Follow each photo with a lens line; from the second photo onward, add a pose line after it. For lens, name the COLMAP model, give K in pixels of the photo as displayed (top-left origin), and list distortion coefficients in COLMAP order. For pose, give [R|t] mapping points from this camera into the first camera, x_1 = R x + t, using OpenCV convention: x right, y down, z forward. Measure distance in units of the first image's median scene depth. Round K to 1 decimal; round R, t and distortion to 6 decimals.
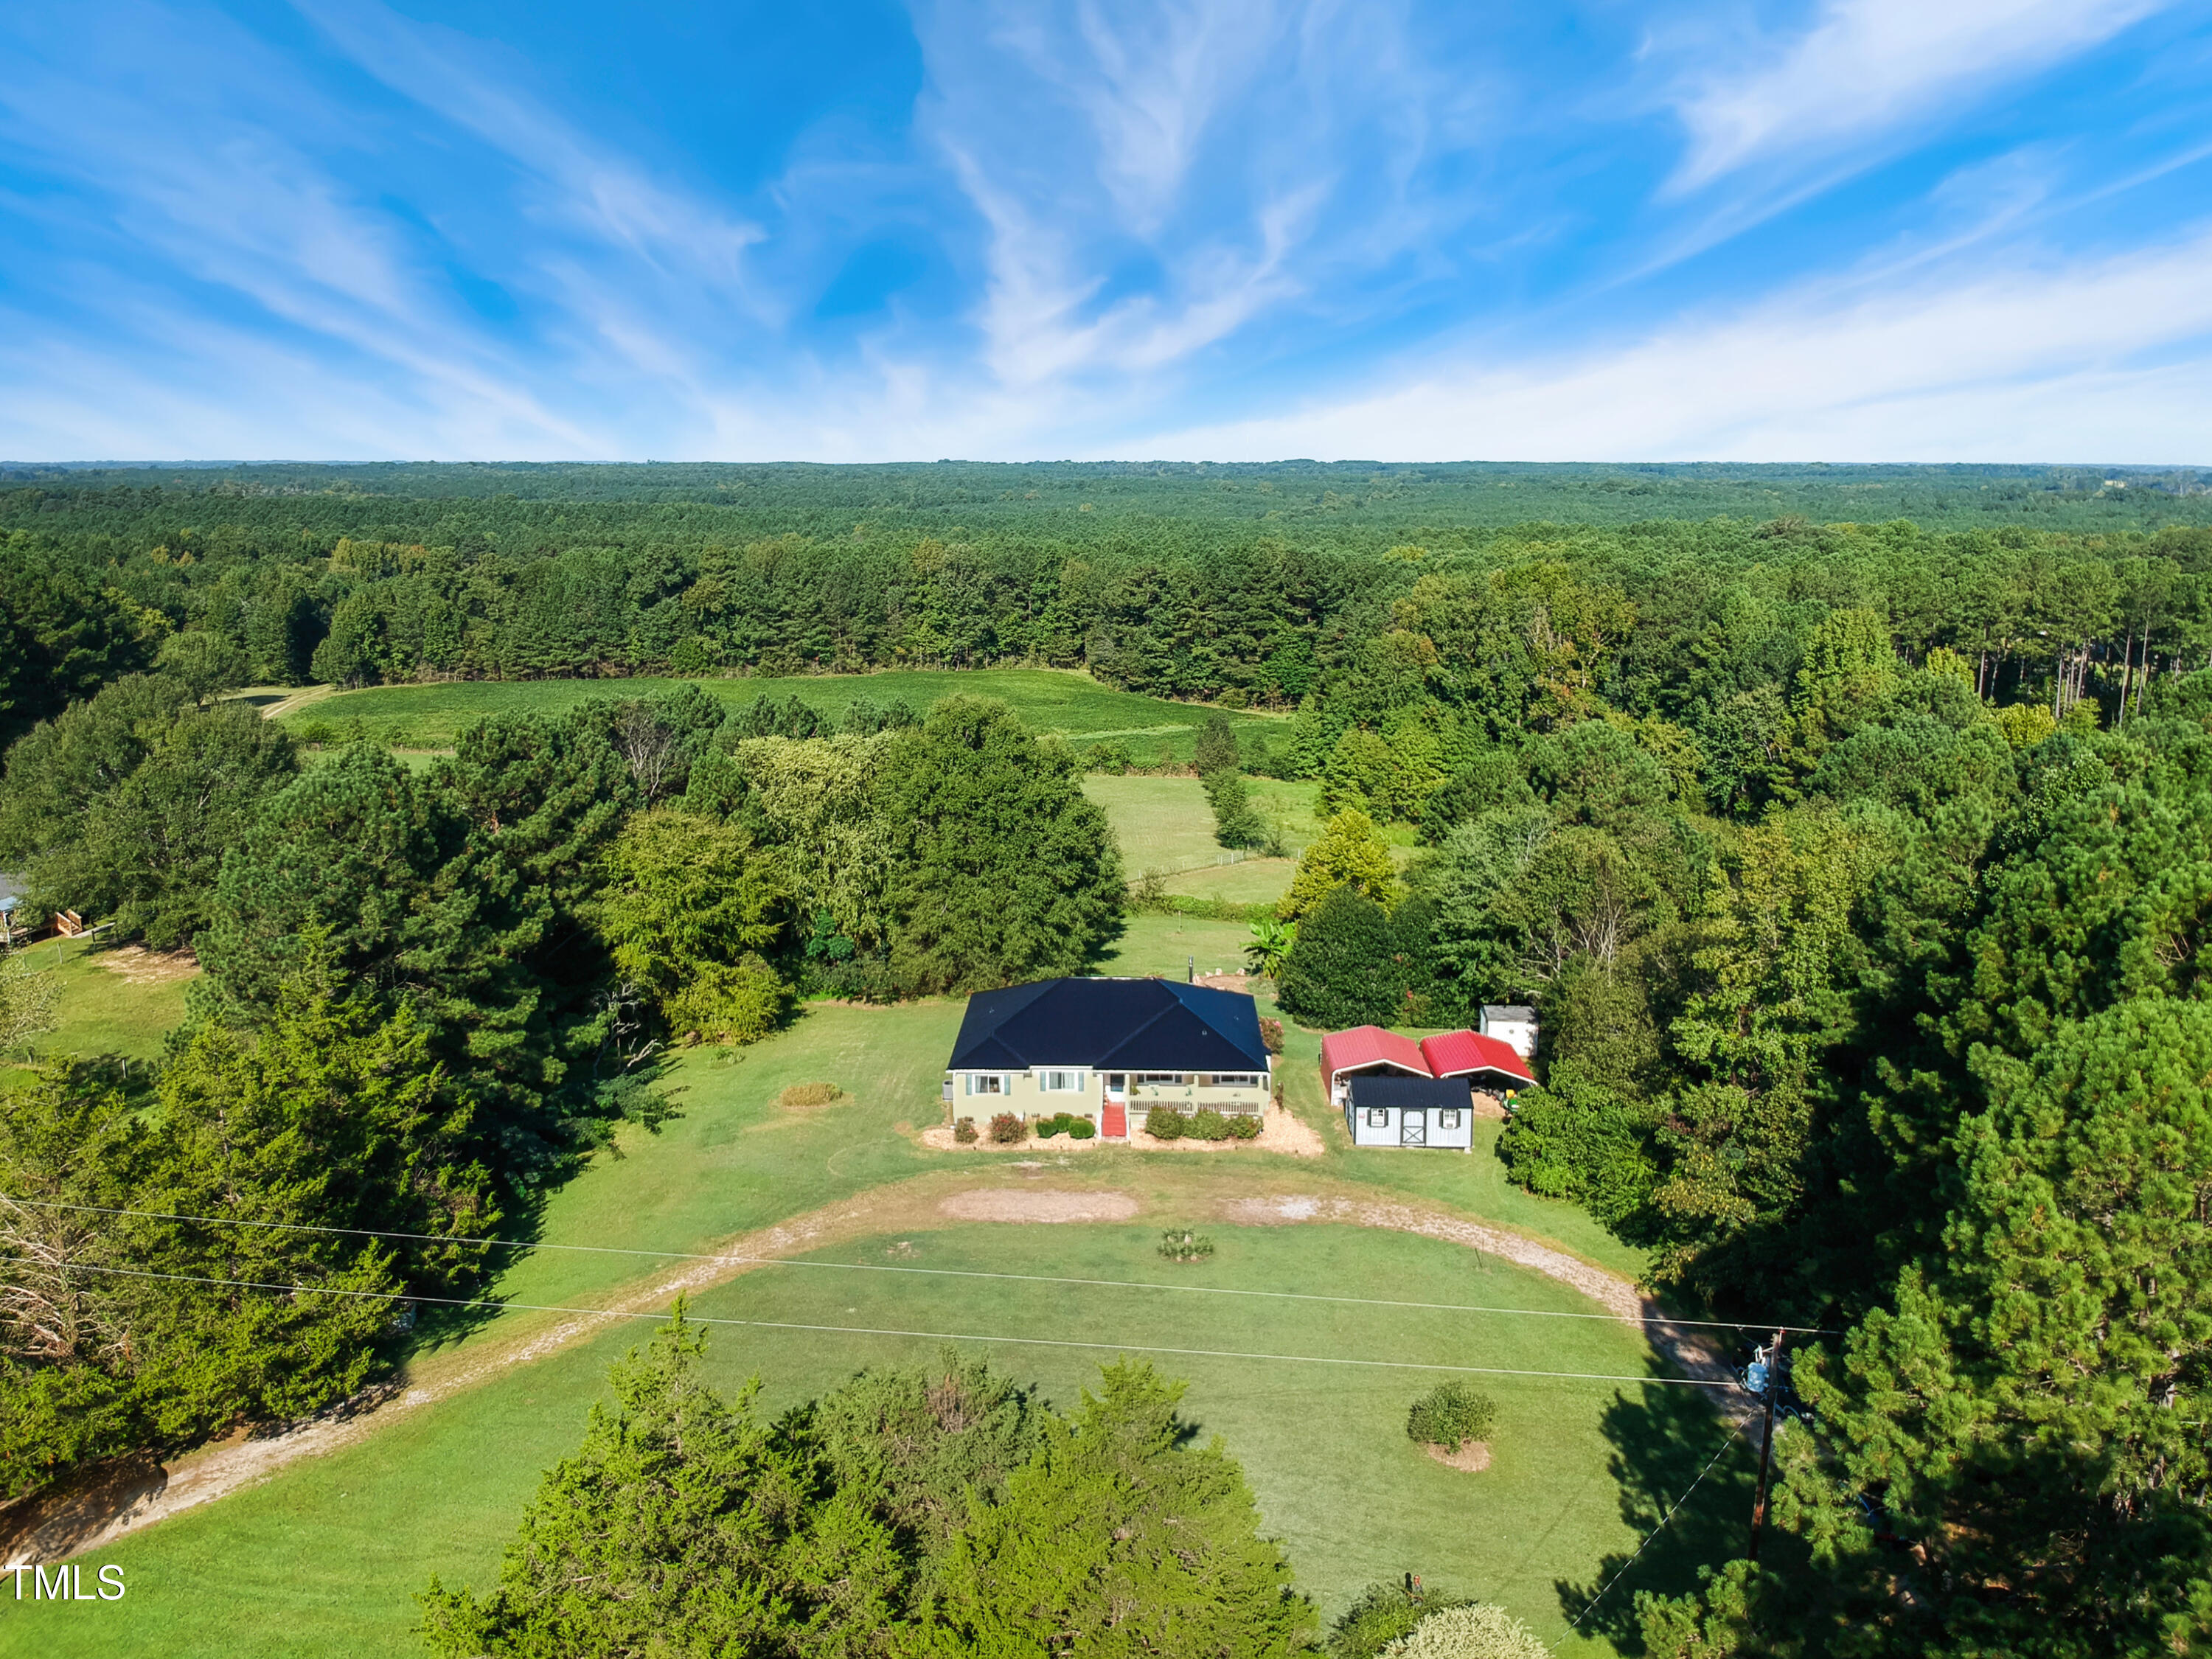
lens RADIAL K [[1599.6, 0, 1115.9], [0, 1599.6, 784.2], [0, 0, 1]] dist [0.057921, -0.003337]
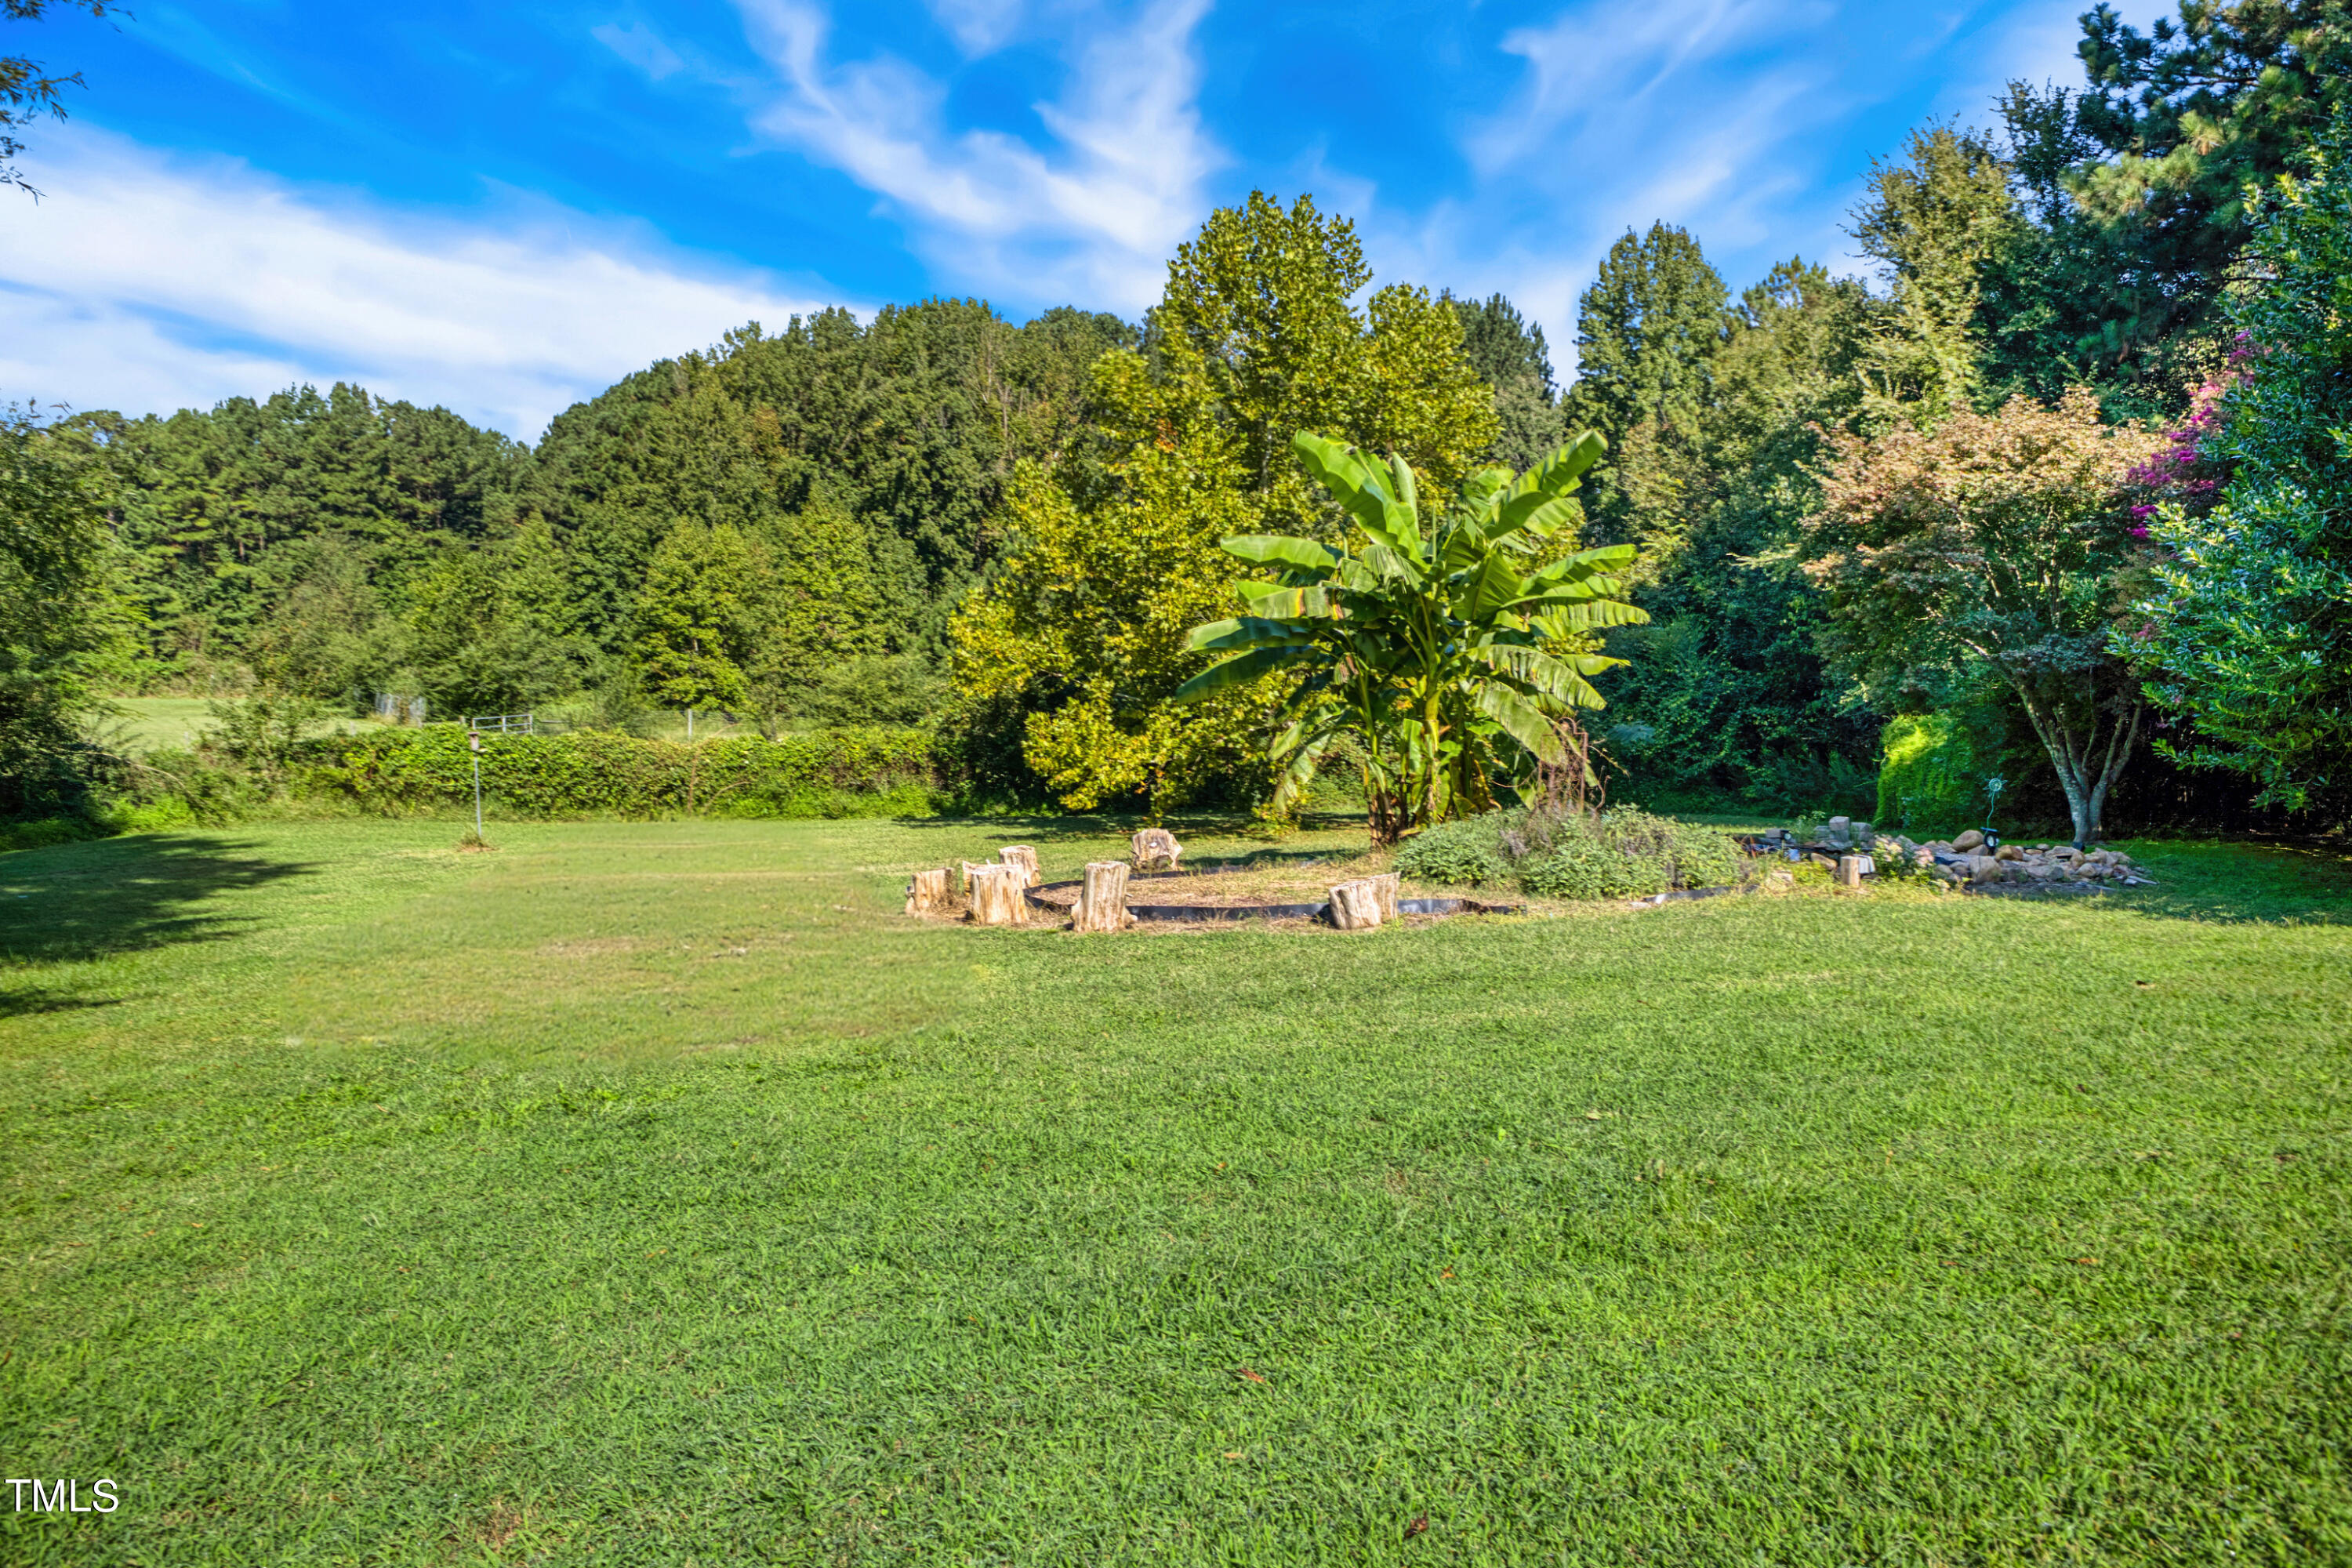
lens RADIAL K [[1747.9, 0, 1173.9], [0, 1747.9, 745.6], [0, 0, 1]] dist [-0.000938, 0.008147]
pose [[0.840076, -0.055149, 0.539658, -0.002274], [0.106951, 0.992131, -0.065100, 0.046911], [-0.531821, 0.112406, 0.839364, 0.344326]]
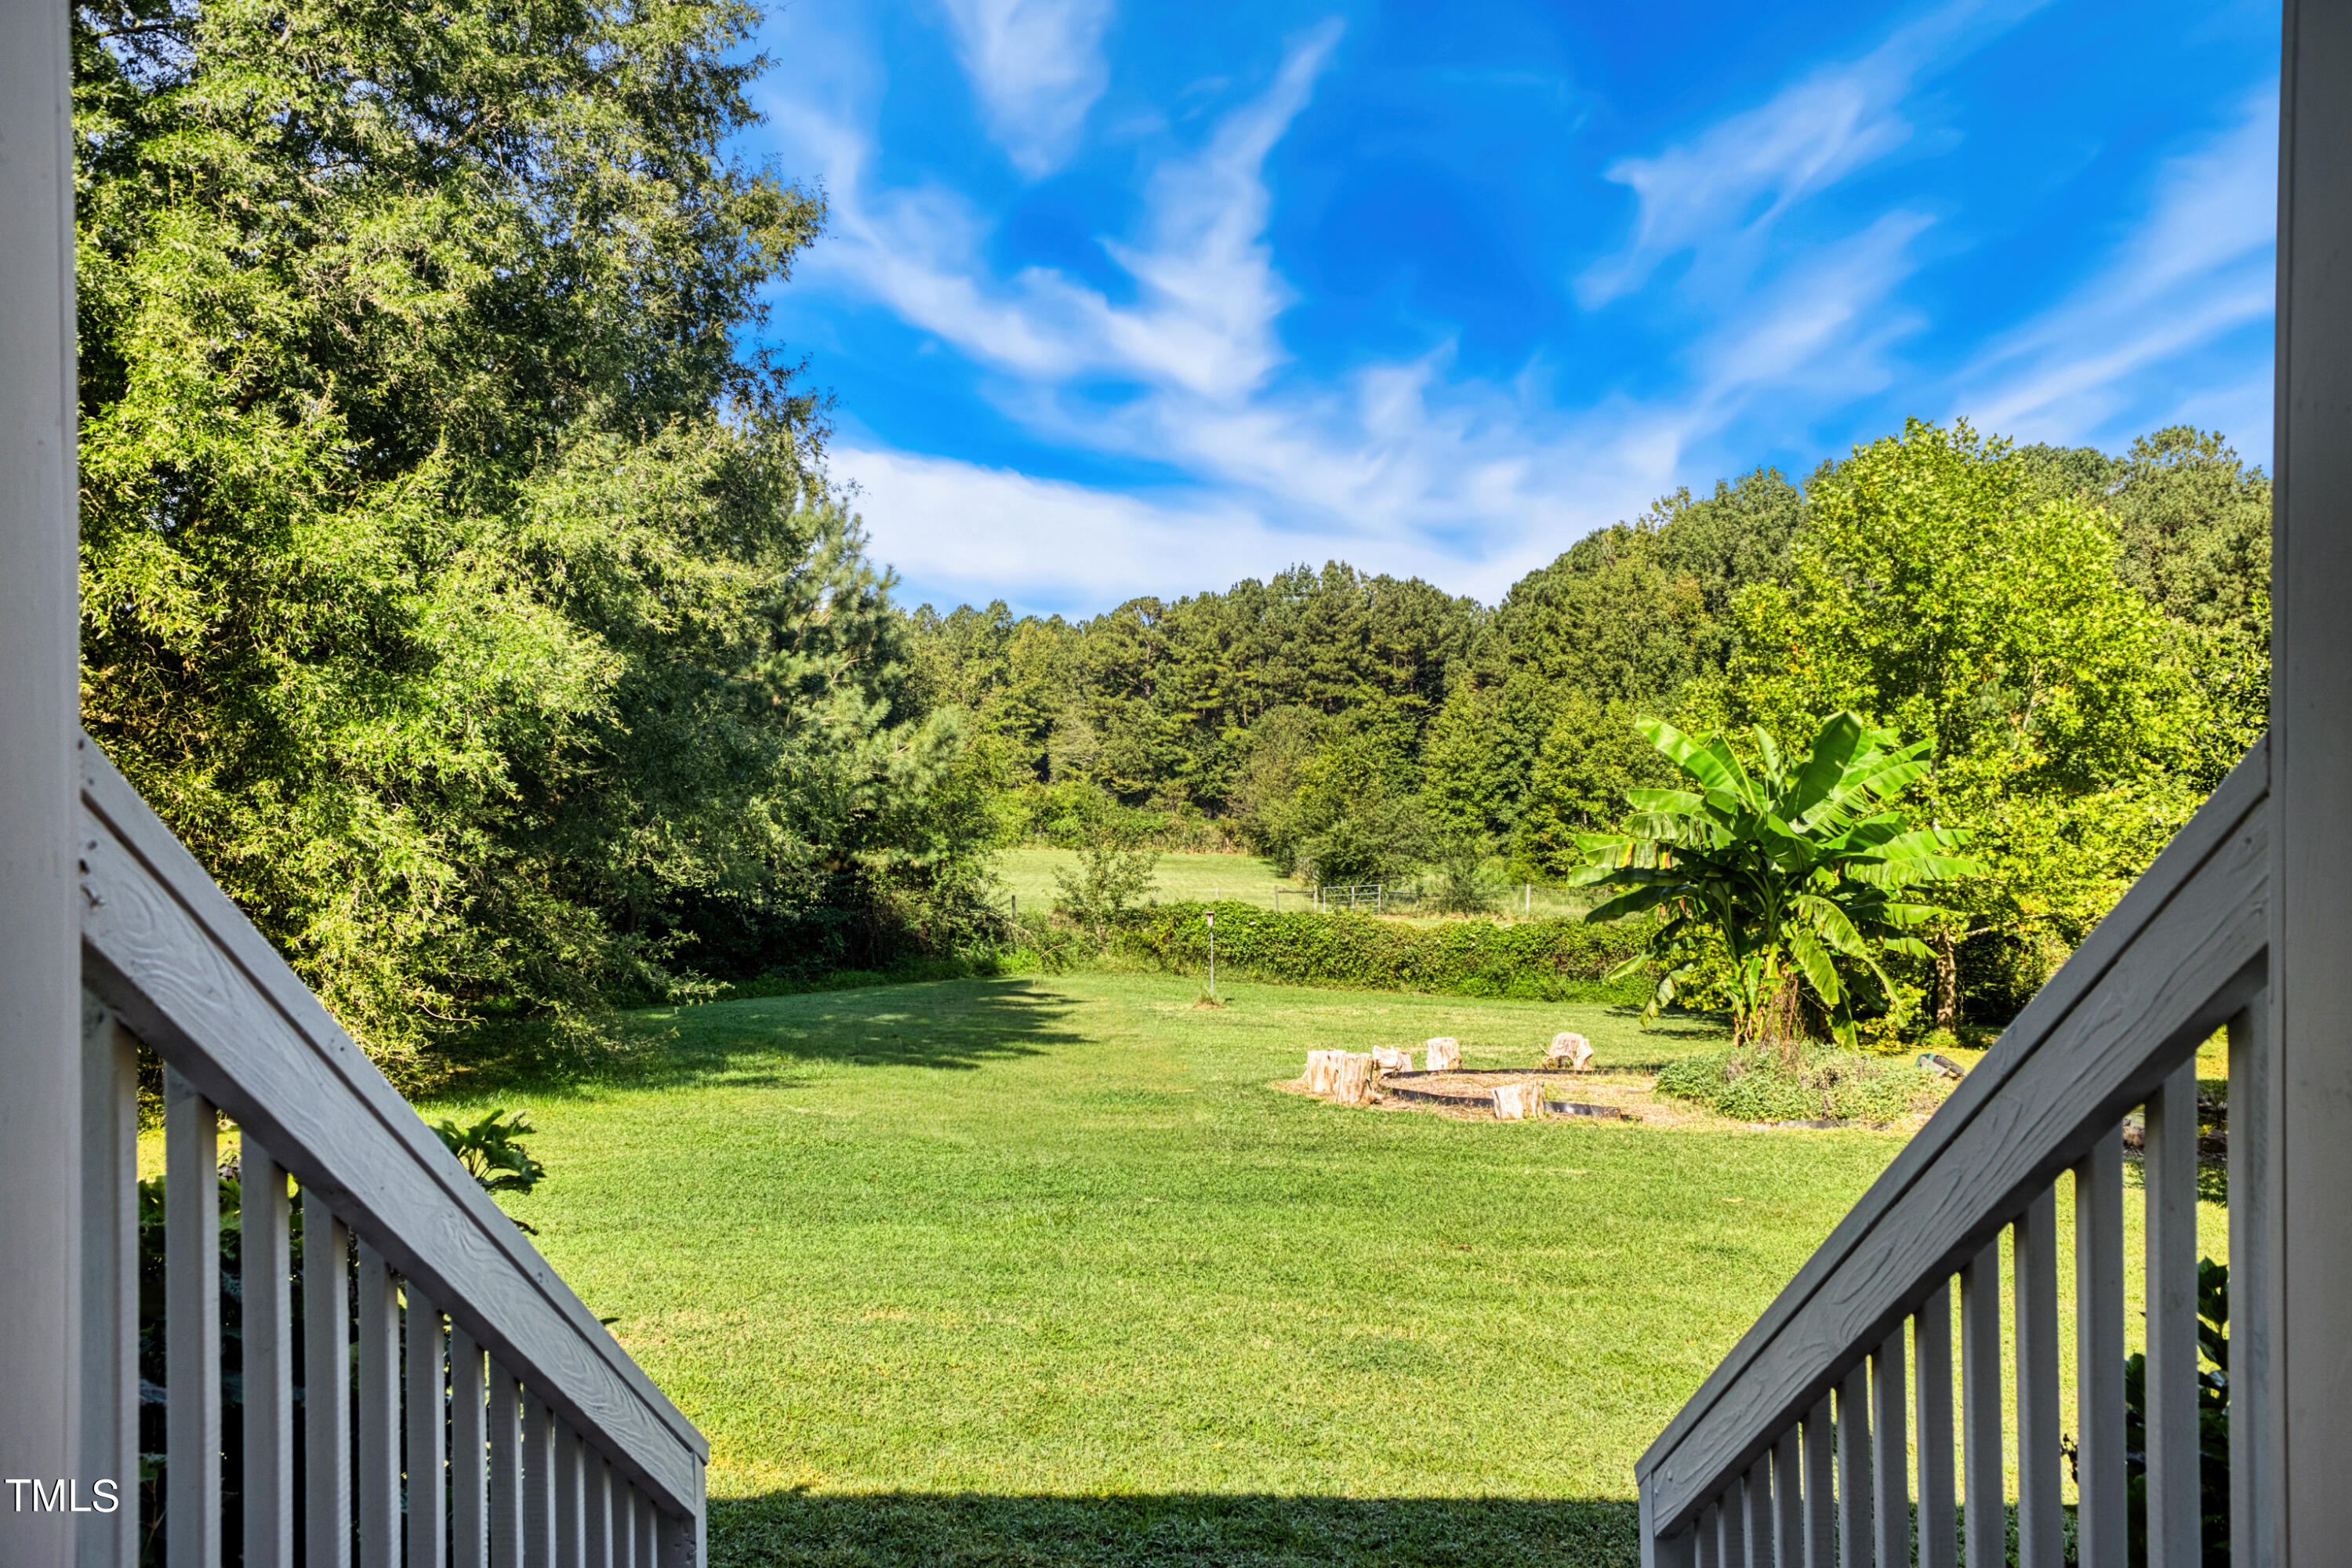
lens RADIAL K [[1861.5, 0, 1173.5], [0, 1861.5, 749.3], [0, 0, 1]] dist [0.009211, 0.007253]
pose [[0.999673, -0.008663, 0.024077, 0.012375], [0.012894, 0.983291, -0.181581, 0.048052], [-0.022102, 0.181832, 0.983081, 0.316554]]
